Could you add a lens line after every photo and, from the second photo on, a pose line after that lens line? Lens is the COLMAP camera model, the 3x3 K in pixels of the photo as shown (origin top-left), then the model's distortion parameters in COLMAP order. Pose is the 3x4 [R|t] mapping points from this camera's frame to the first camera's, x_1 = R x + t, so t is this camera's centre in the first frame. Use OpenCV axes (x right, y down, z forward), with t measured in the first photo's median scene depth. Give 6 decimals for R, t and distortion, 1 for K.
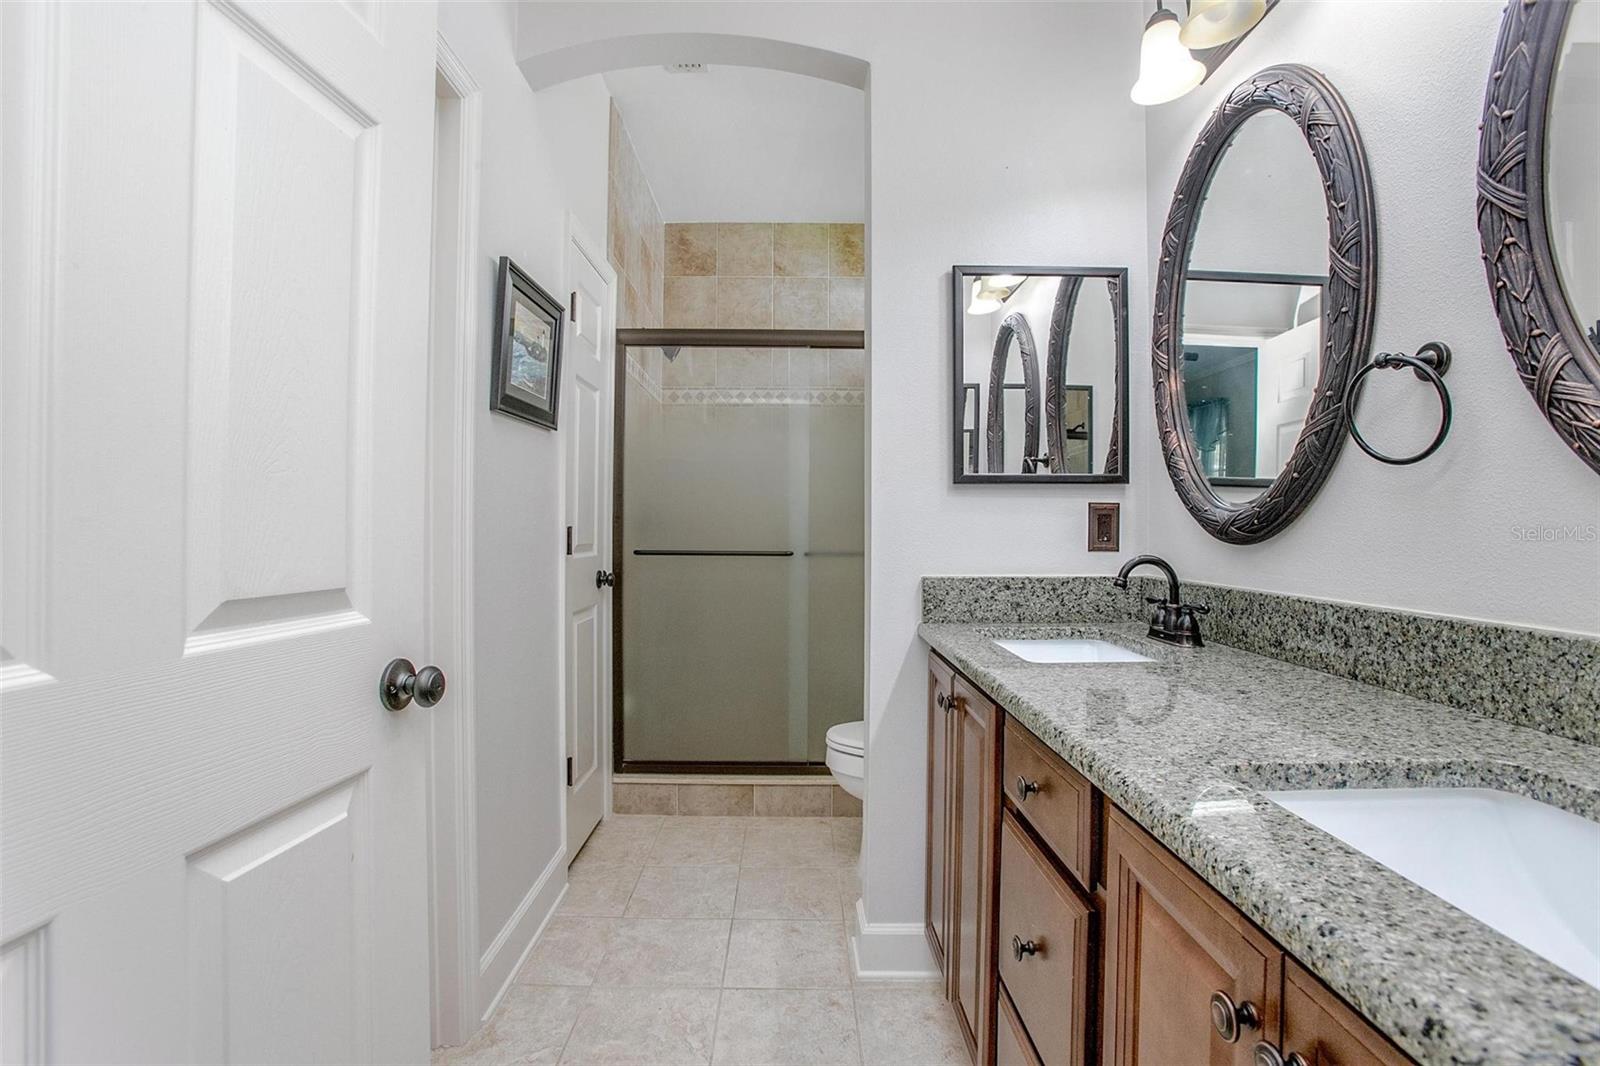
lens RADIAL K [[732.3, 0, 794.5], [0, 732.3, 526.9], [0, 0, 1]] dist [-0.078218, 0.031835]
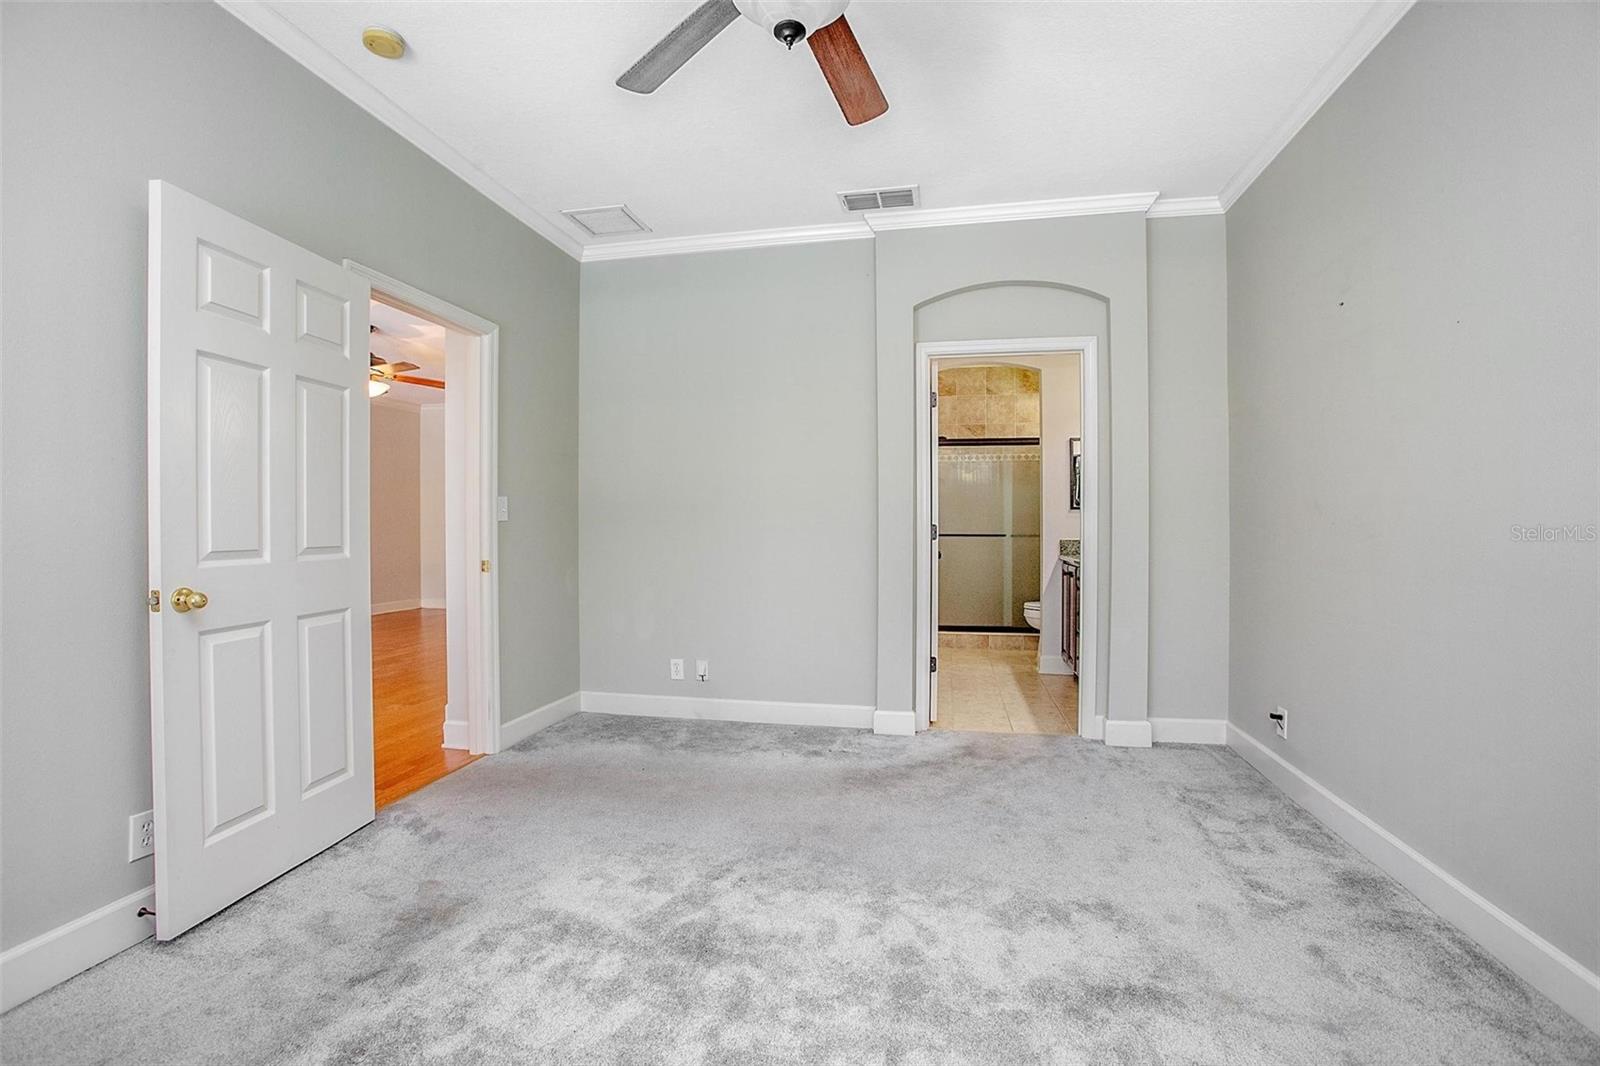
lens RADIAL K [[732.3, 0, 794.5], [0, 732.3, 526.9], [0, 0, 1]] dist [-0.078218, 0.031835]
pose [[0.978987, -0.007443, -0.203785, -0.175365], [0.009312, 0.999923, 0.008214, -0.014200], [0.203709, -0.009939, 0.978981, -1.297697]]
